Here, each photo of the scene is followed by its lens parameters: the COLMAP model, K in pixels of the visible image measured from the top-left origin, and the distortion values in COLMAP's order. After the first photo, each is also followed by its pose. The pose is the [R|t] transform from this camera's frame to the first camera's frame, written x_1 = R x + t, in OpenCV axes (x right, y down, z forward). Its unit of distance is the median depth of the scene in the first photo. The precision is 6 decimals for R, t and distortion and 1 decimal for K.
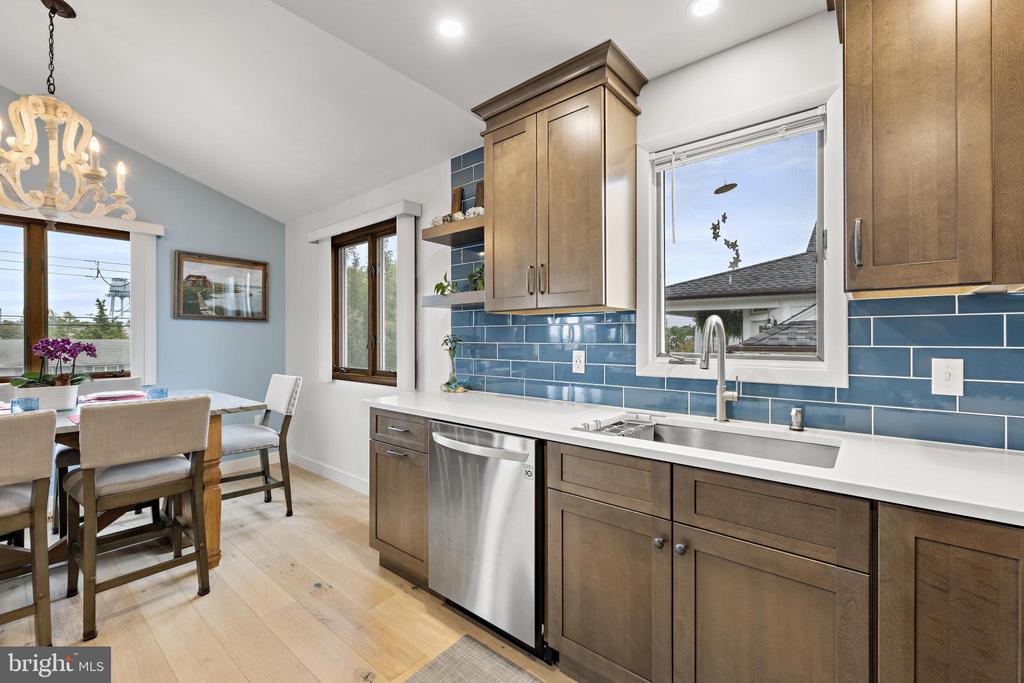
lens RADIAL K [[428.4, 0, 514.9], [0, 428.4, 344.5], [0, 0, 1]] dist [0.001194, -0.000073]
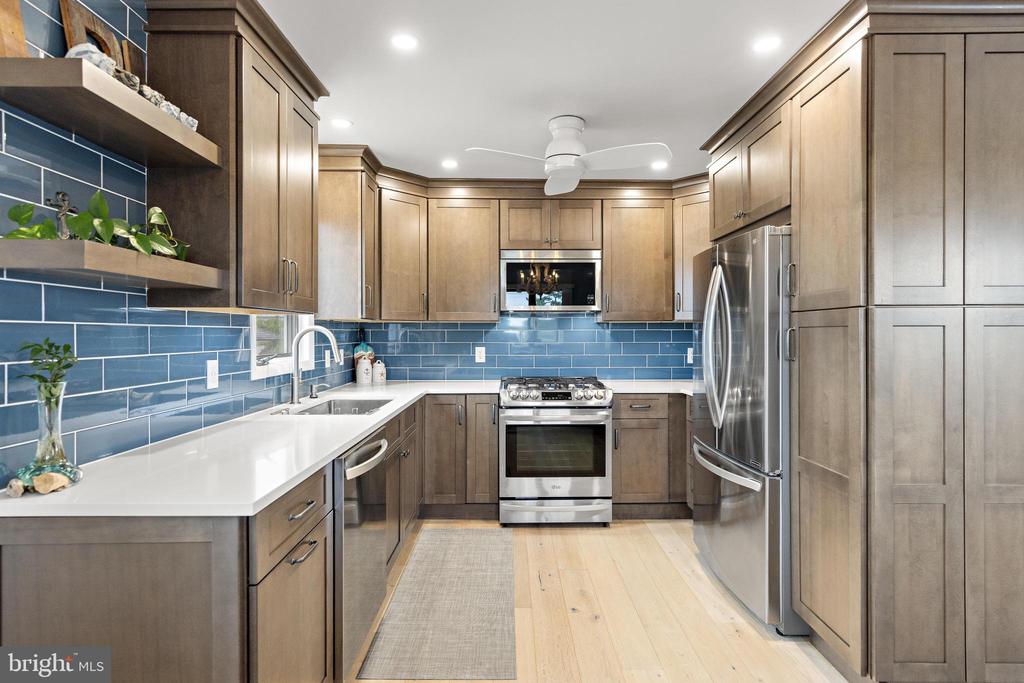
lens RADIAL K [[532.0, 0, 517.8], [0, 532.0, 335.6], [0, 0, 1]] dist [-0.002874, 0.000761]
pose [[-0.654072, -0.011861, 0.756339, -1.217607], [-0.004874, 0.999922, 0.011467, -0.056683], [-0.756416, 0.003814, -0.654079, 1.533397]]
